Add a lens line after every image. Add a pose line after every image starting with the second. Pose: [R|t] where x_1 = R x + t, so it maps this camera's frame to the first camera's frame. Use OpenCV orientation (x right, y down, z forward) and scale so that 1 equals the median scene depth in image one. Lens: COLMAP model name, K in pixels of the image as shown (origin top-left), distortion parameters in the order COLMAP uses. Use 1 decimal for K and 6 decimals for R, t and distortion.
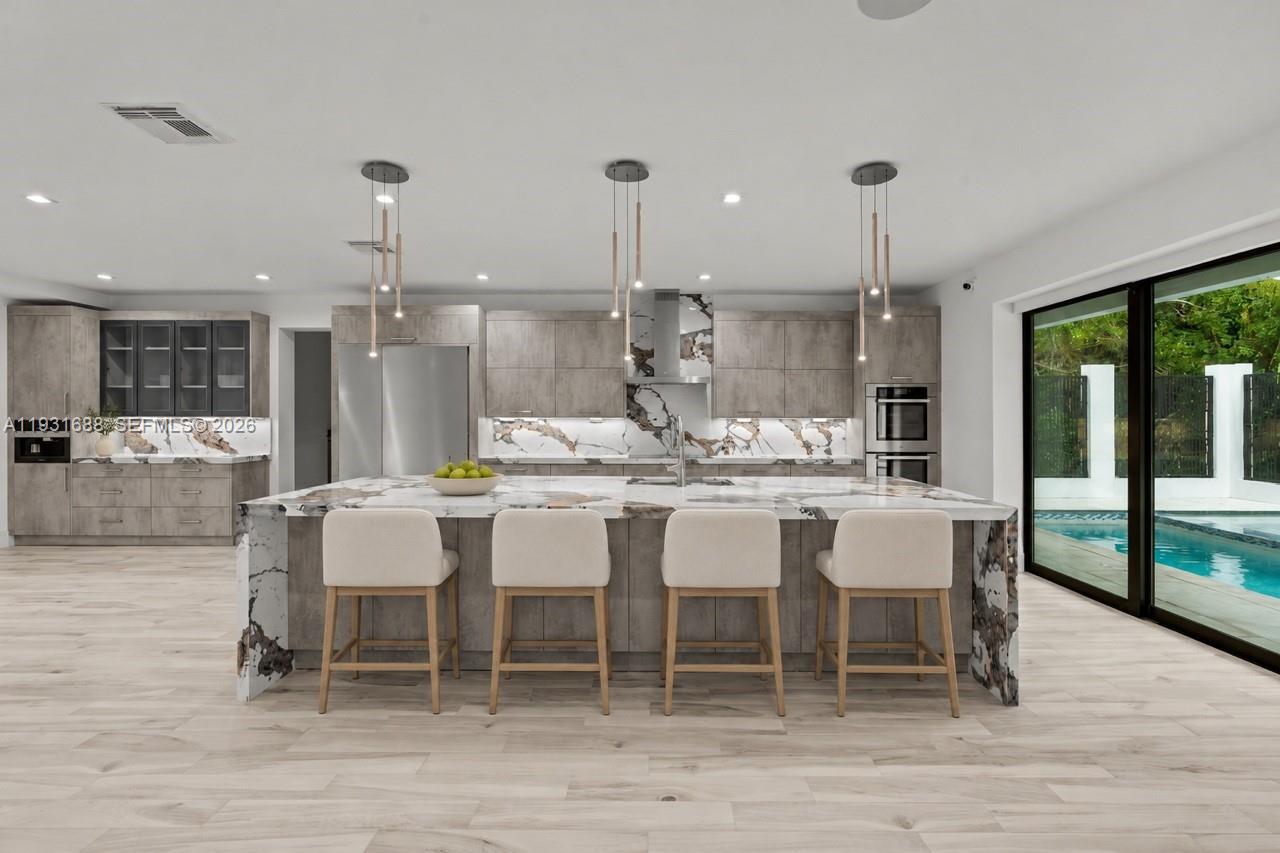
lens RADIAL K [[579.4, 0, 661.4], [0, 579.4, 419.3], [0, 0, 1]] dist [-0.007602, 0.003096]
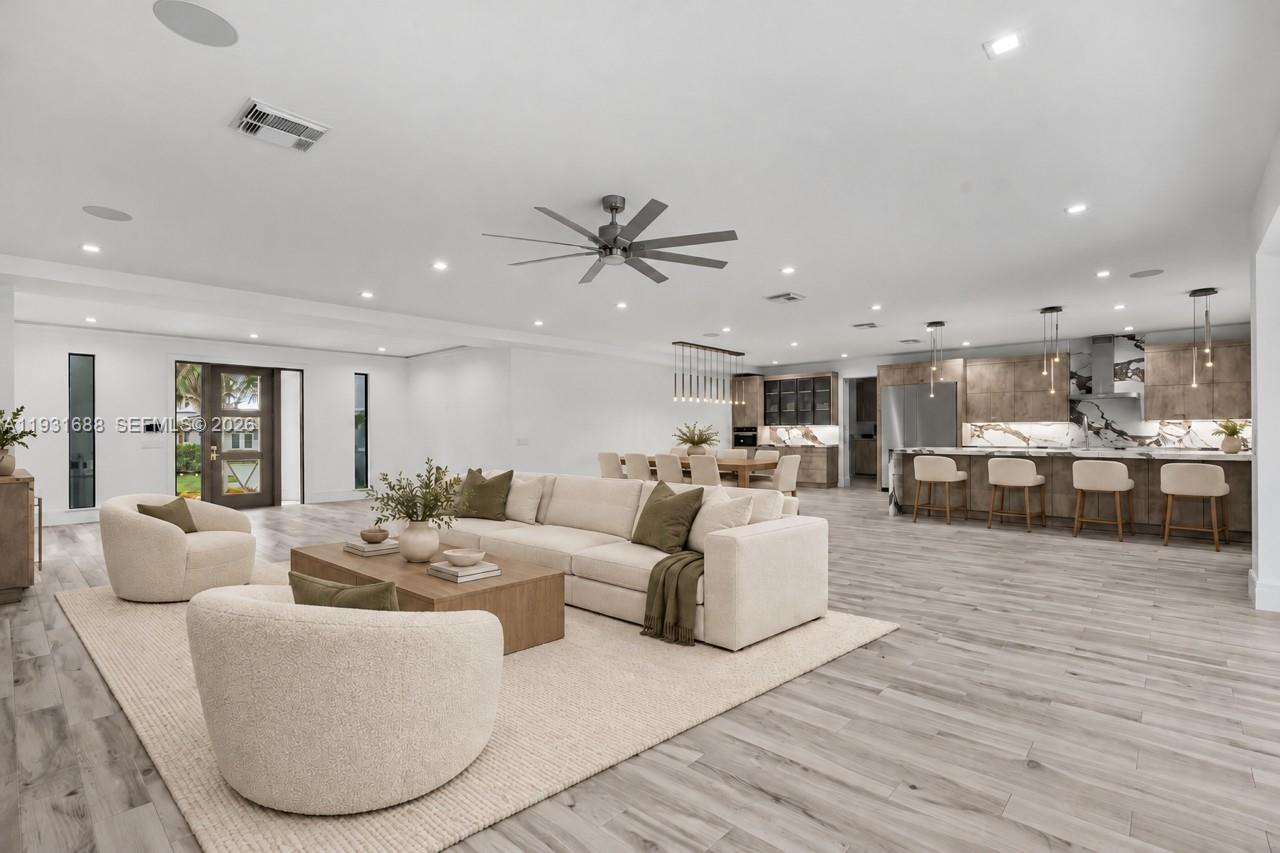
lens RADIAL K [[597.0, 0, 618.2], [0, 597.0, 436.8], [0, 0, 1]] dist [-0.002915, 0.002811]
pose [[0.722480, -0.001604, -0.691390, 0.181103], [0.000686, 0.999998, -0.001604, 0.042099], [0.691392, 0.000685, 0.722480, -1.028635]]
